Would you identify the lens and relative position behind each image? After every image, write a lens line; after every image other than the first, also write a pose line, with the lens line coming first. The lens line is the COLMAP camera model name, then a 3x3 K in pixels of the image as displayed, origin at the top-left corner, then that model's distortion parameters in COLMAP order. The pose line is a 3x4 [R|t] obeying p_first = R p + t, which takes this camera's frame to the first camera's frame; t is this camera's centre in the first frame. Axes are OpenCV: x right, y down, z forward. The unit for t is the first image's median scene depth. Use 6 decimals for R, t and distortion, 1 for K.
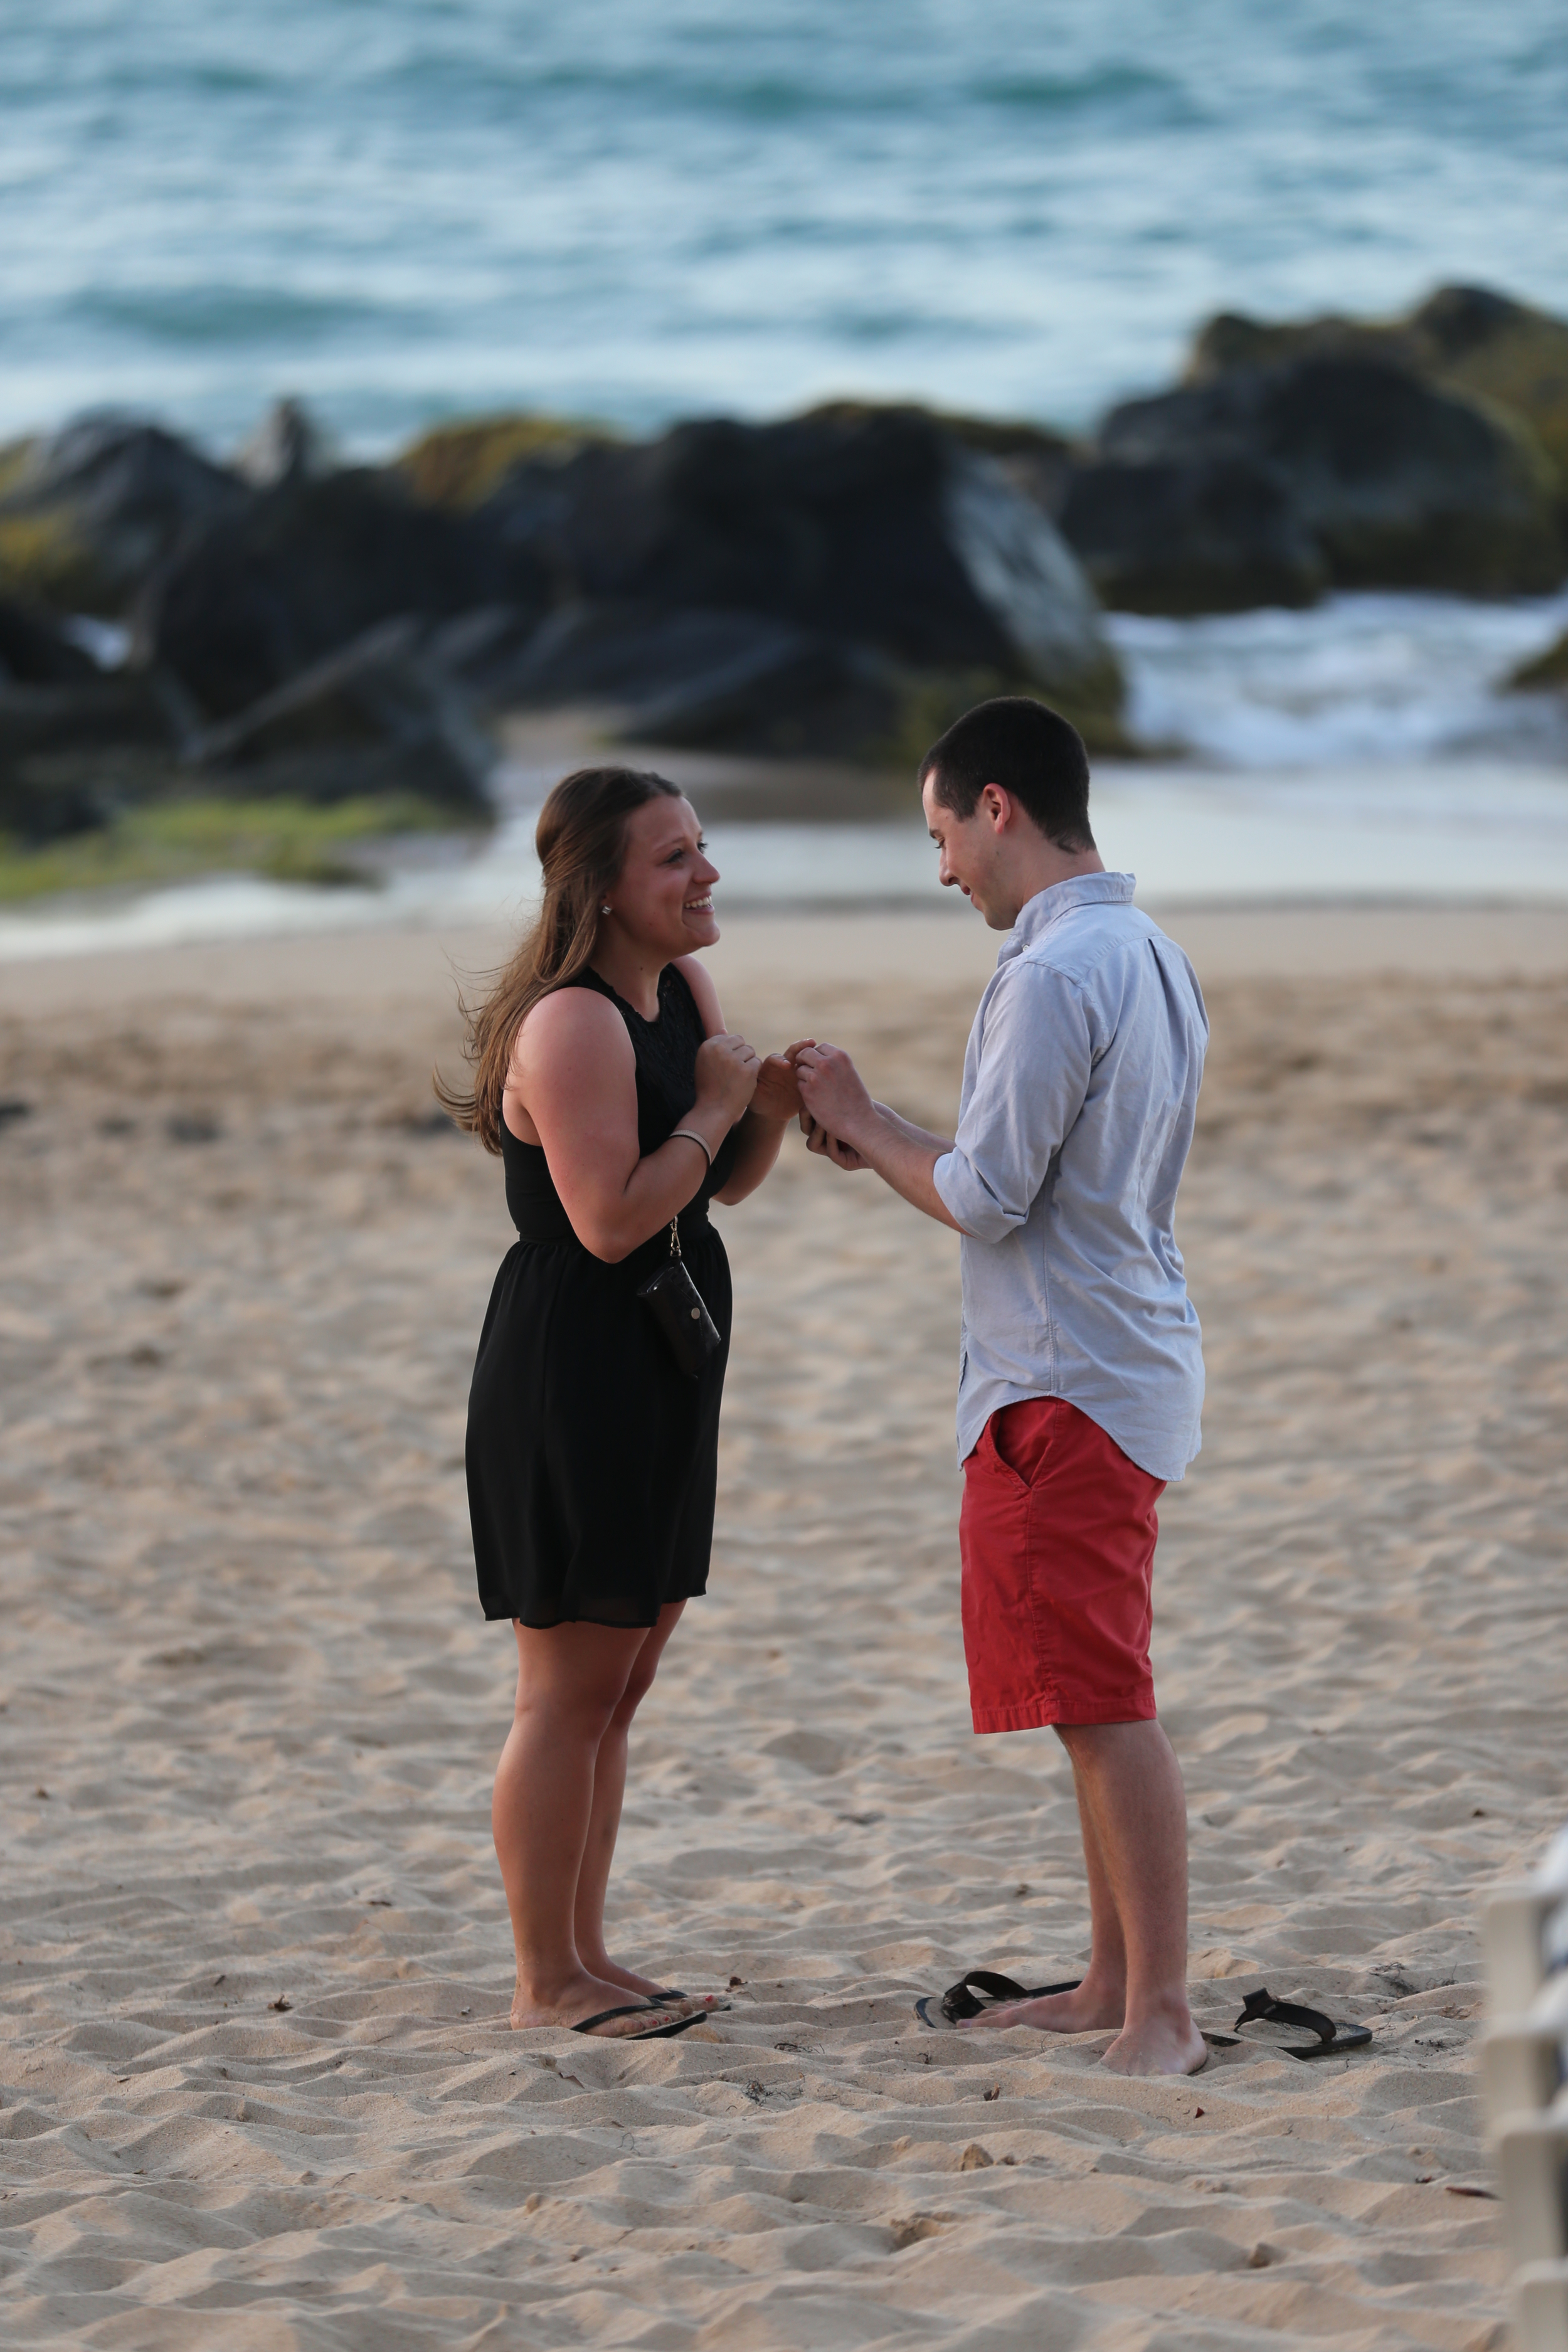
lens RADIAL K [[12846.7, 0, 577.9], [0, 12846.7, 1139.2], [0, 0, 1]] dist [1.696994, -10.163427]
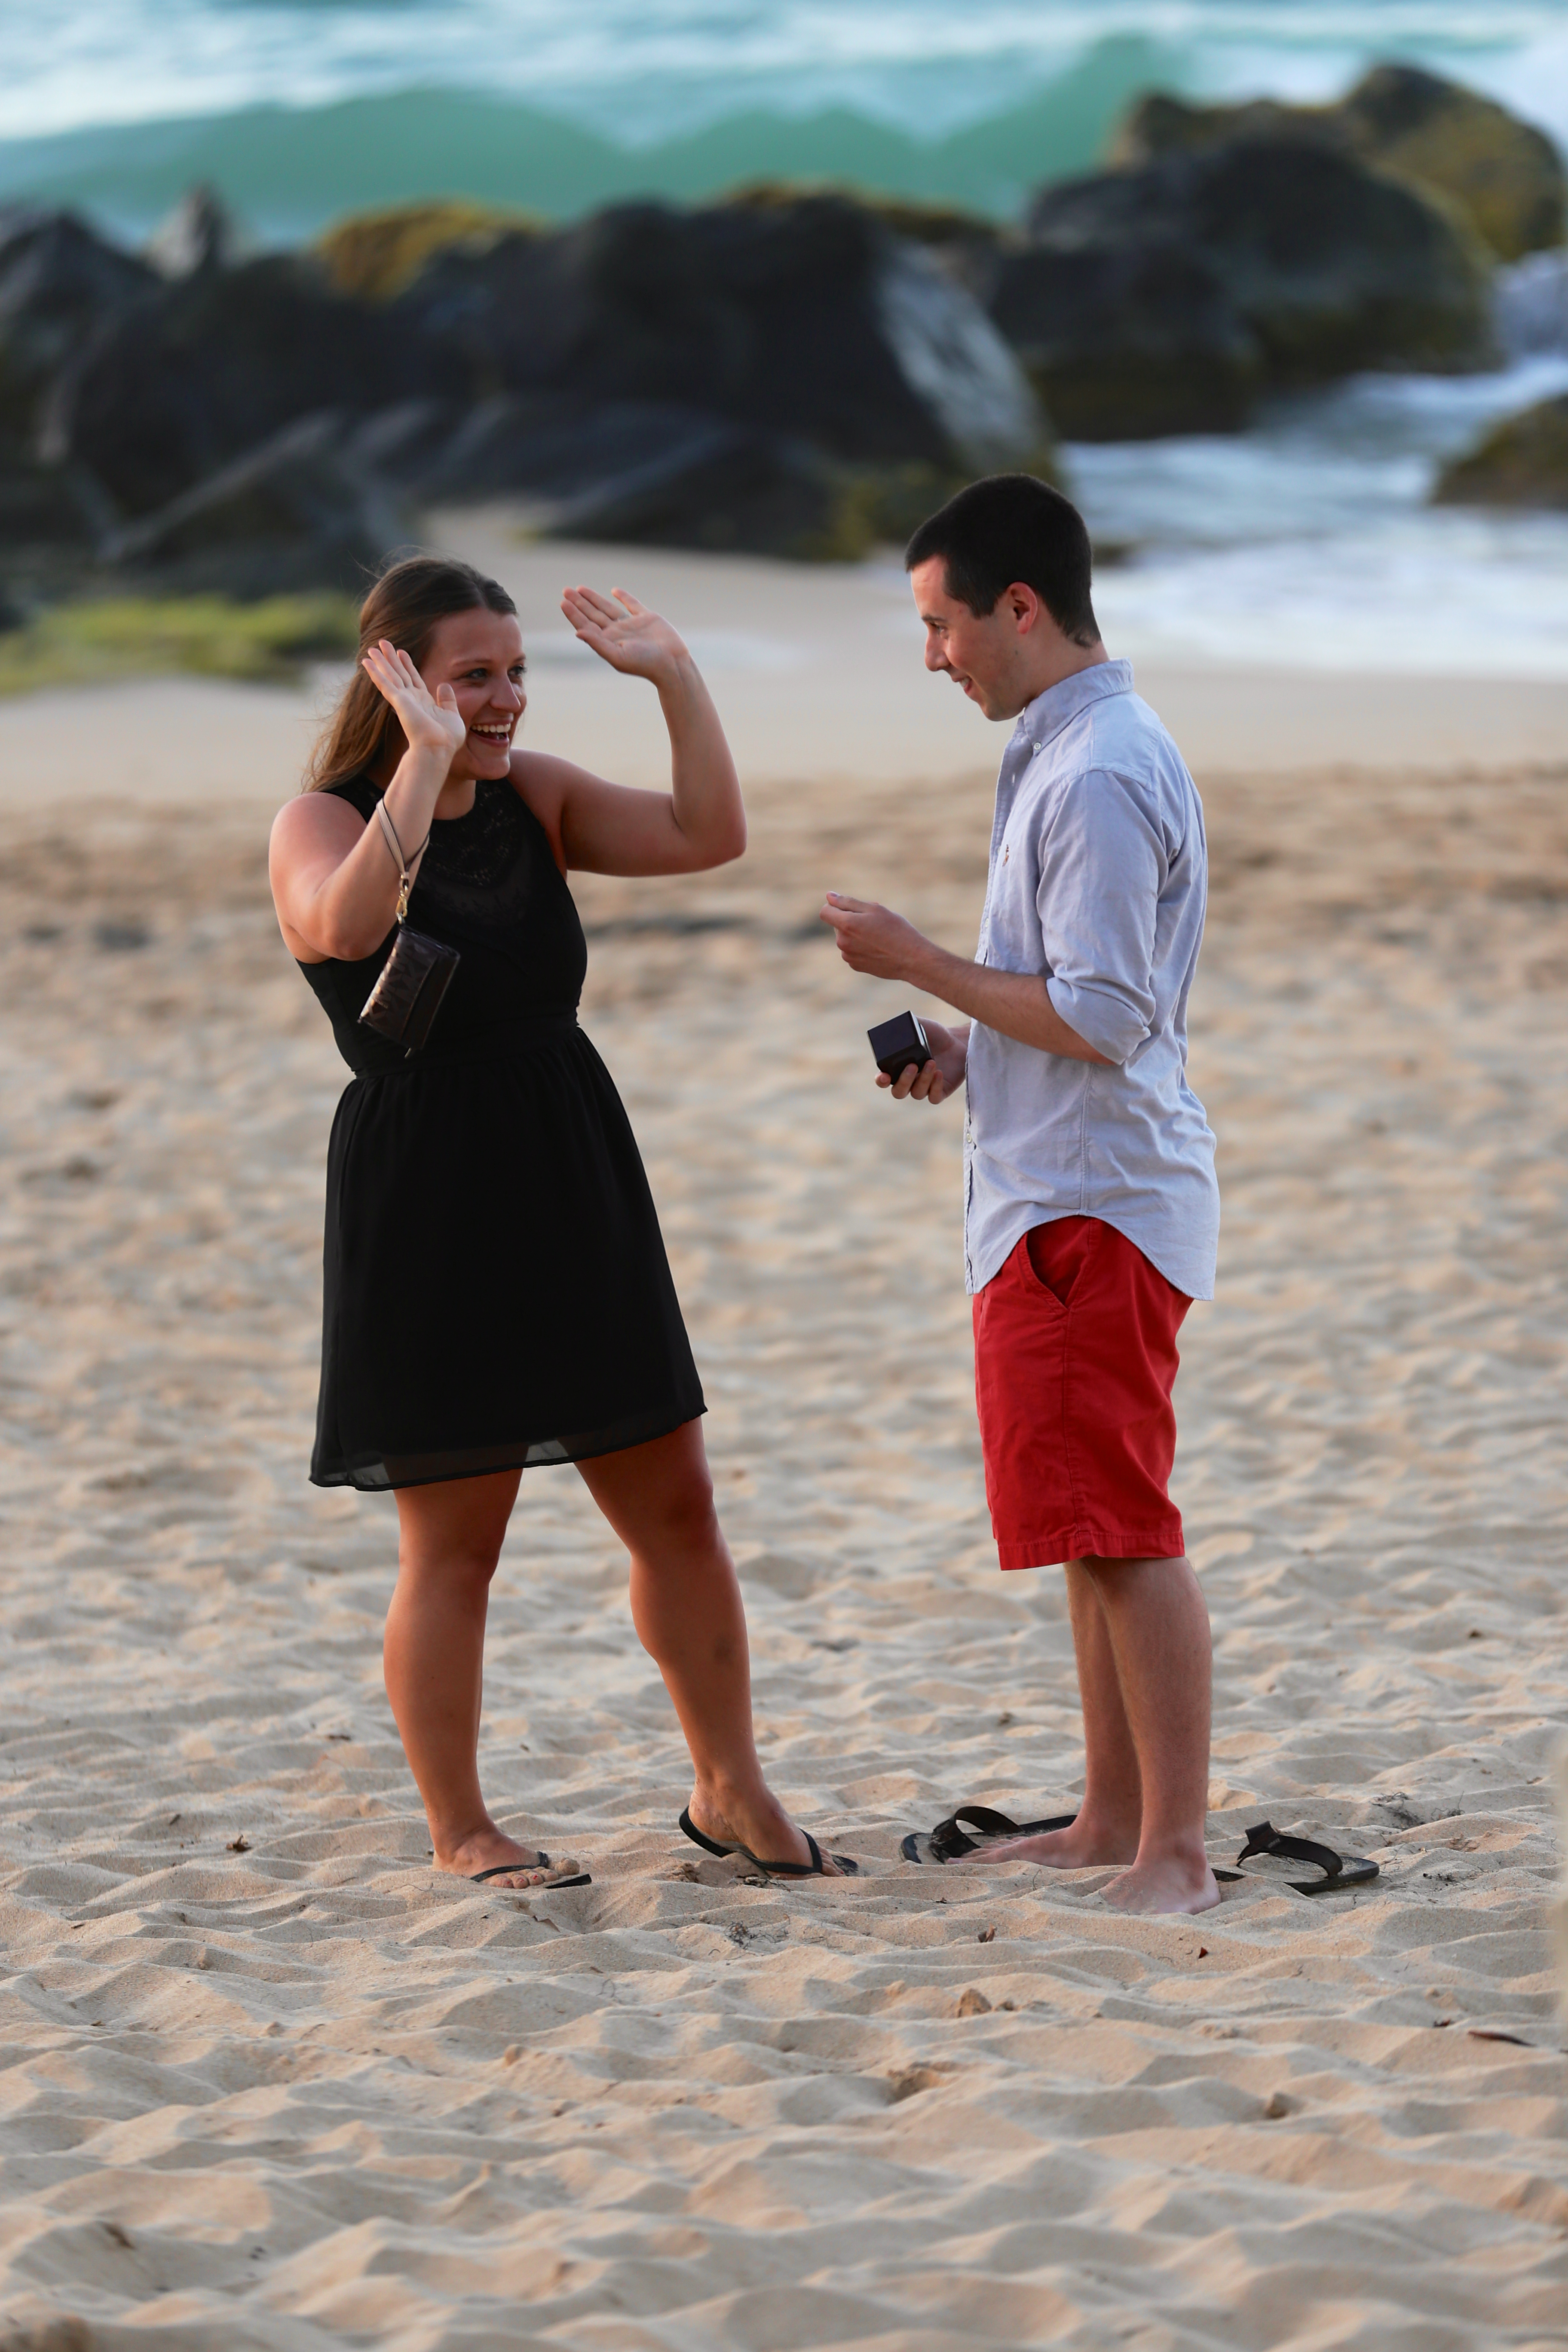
lens RADIAL K [[12933.8, 0, 596.4], [0, 12933.8, 1131.5], [0, 0, 1]] dist [1.593846, -8.074990]
pose [[0.999949, -0.006008, 0.008109, -0.003566], [0.005890, 0.999878, 0.014450, 0.000146], [-0.008195, -0.014401, 0.999863, 0.032757]]
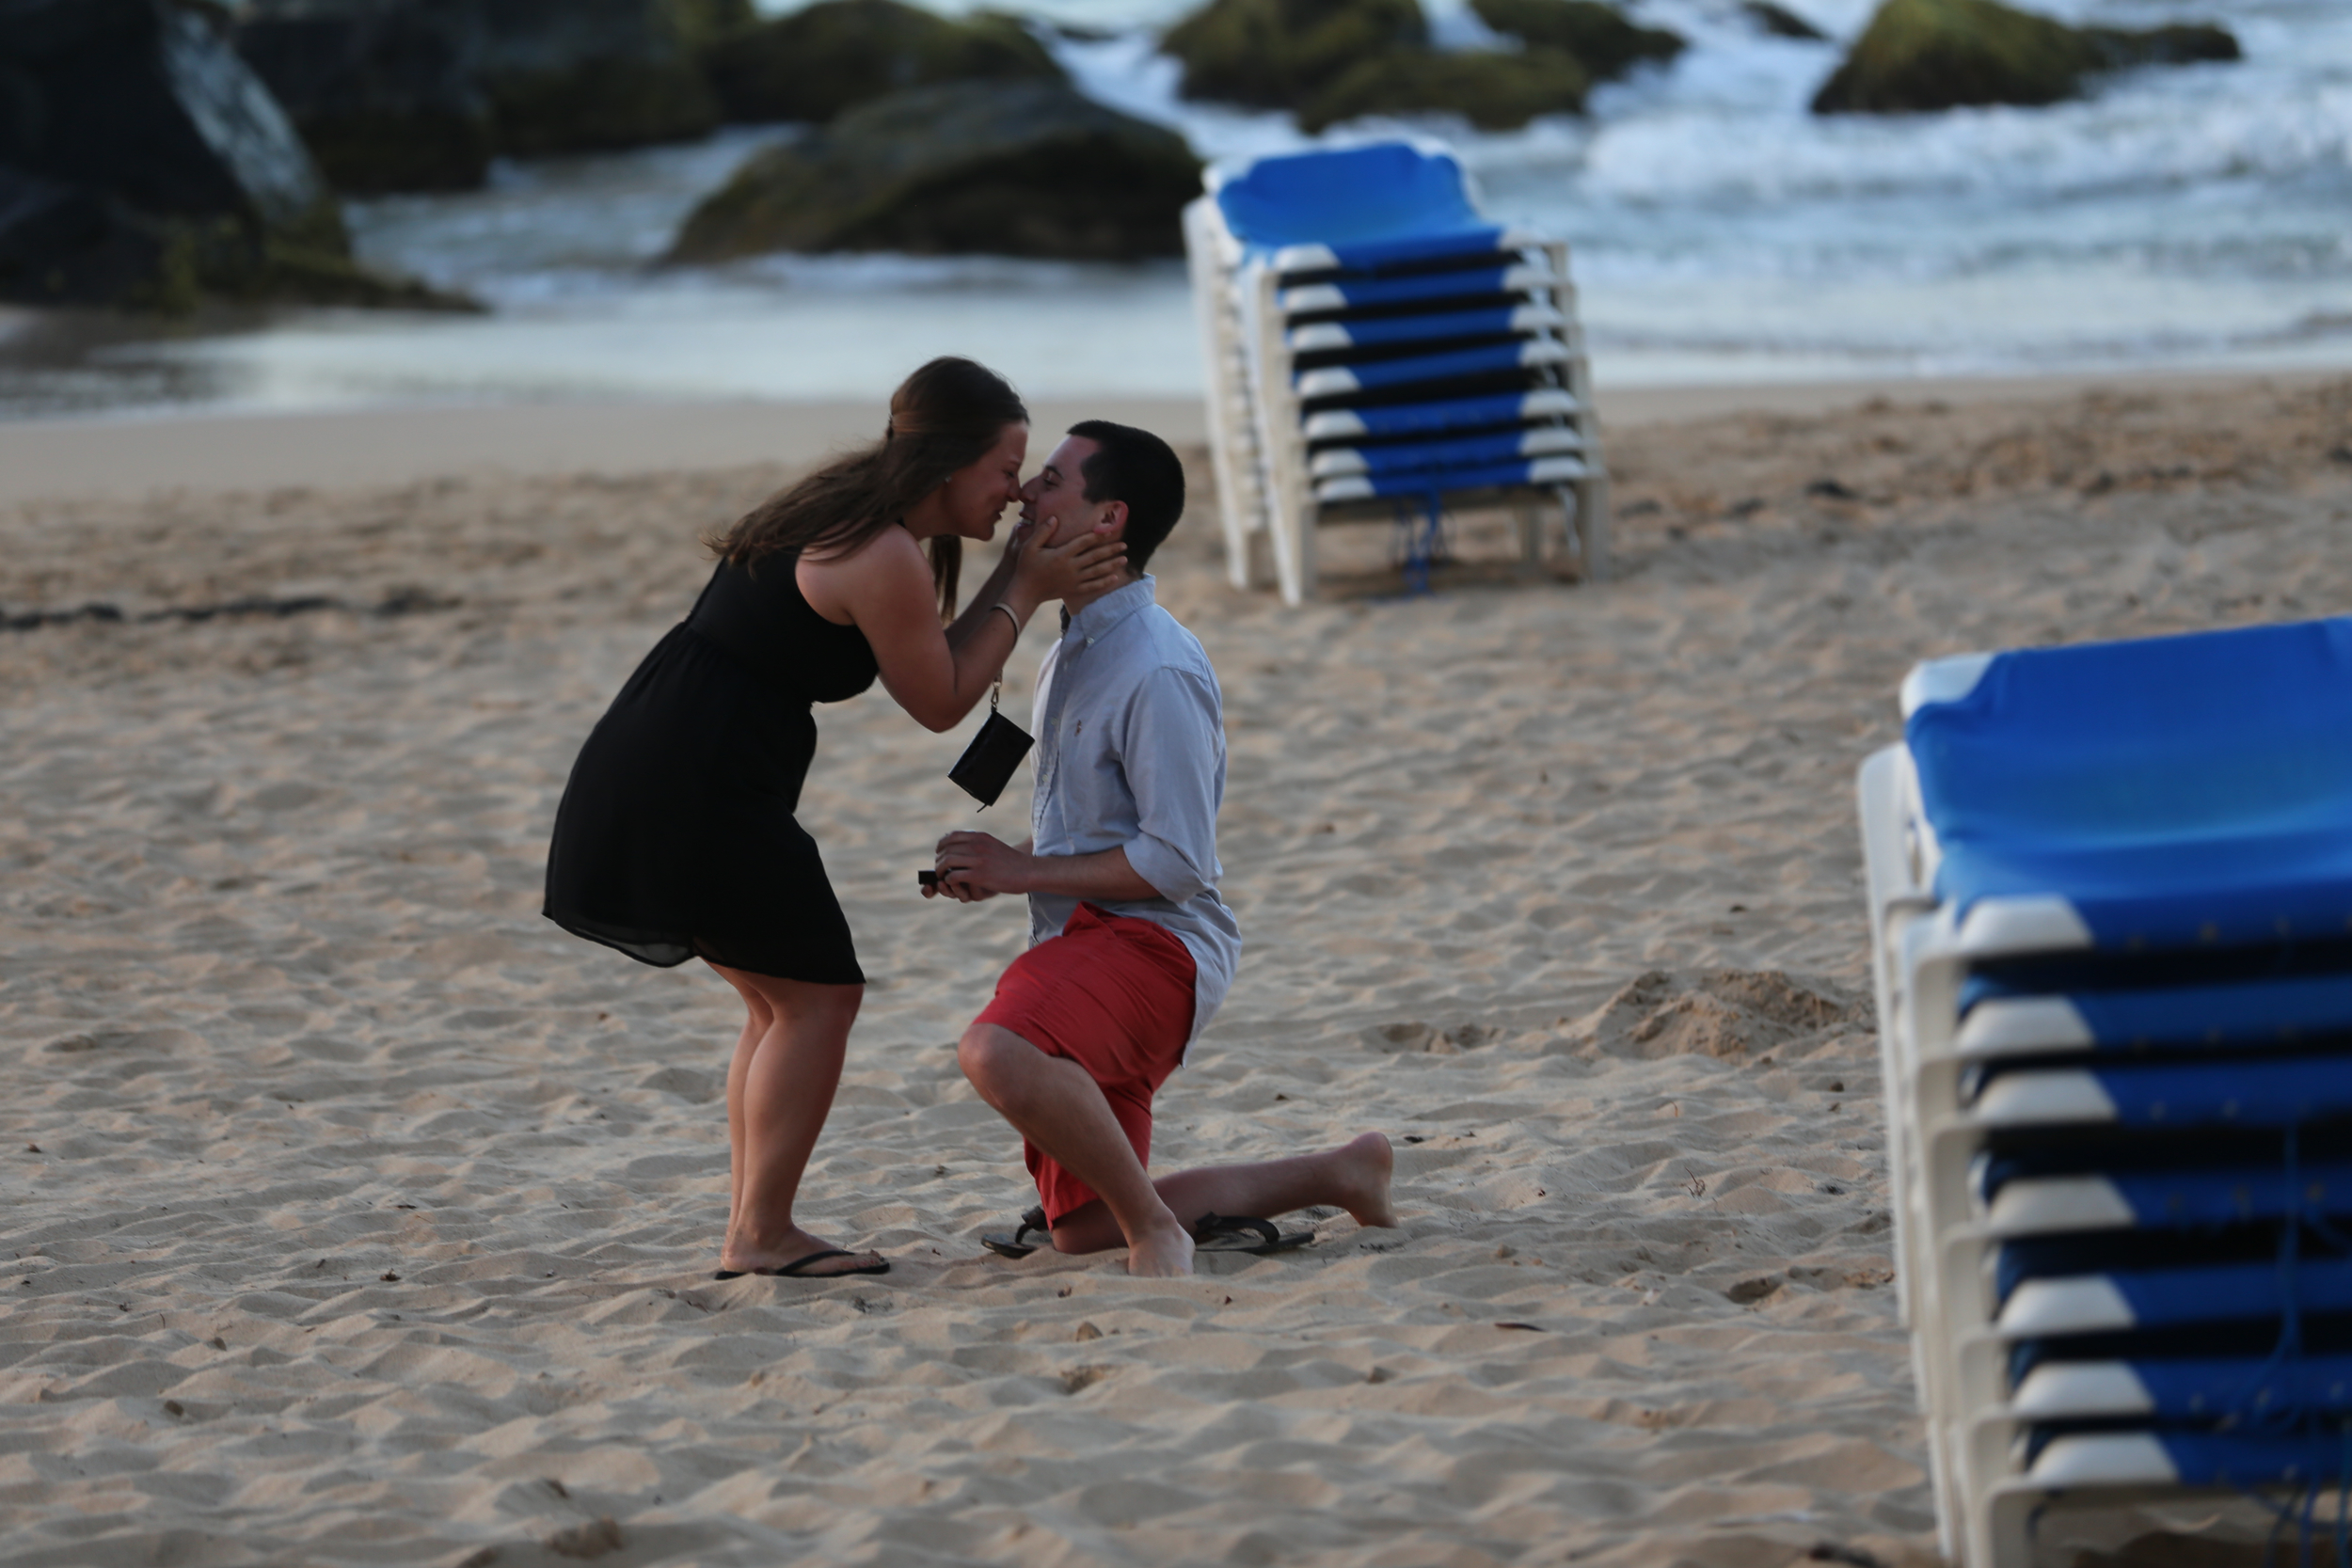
lens RADIAL K [[12894.4, 0, 936.5], [0, 12894.4, 737.8], [0, 0, 1]] dist [1.429725, 8.026397]
pose [[0.992735, -0.041715, 0.112859, -0.094744], [0.041531, 0.999129, 0.003988, 0.013059], [-0.112927, 0.000729, 0.993603, -0.172444]]
